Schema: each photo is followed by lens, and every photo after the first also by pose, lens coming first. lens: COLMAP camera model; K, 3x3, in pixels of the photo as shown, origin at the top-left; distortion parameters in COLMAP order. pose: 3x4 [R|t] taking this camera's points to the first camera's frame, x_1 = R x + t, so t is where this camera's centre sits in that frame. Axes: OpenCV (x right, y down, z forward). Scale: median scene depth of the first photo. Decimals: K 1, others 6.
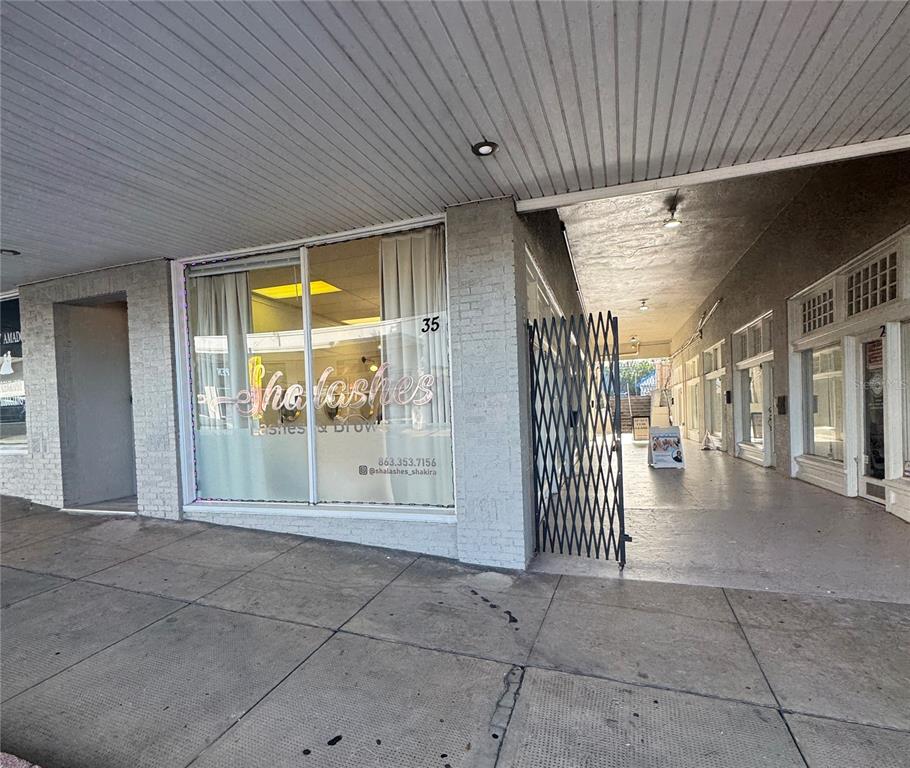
lens RADIAL K [[480.1, 0, 458.7], [0, 480.1, 392.6], [0, 0, 1]] dist [0.000161, -0.000108]
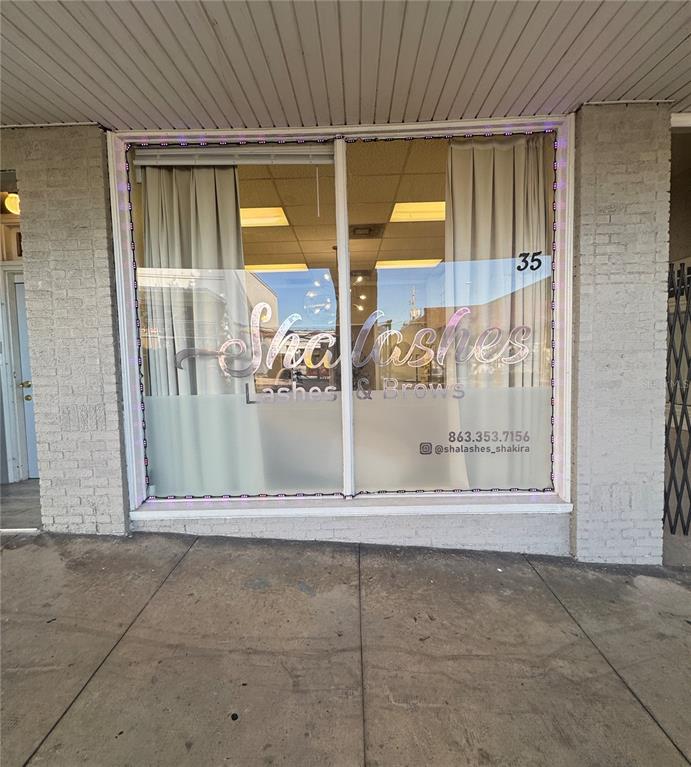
lens RADIAL K [[361.7, 0, 345.8], [0, 361.7, 355.7], [0, 0, 1]] dist [-0.000066, -0.000468]
pose [[0.954418, 0.010344, 0.298295, -0.476450], [-0.020213, 0.999345, 0.030020, 0.000105], [-0.297789, -0.034682, 0.954001, 0.480226]]
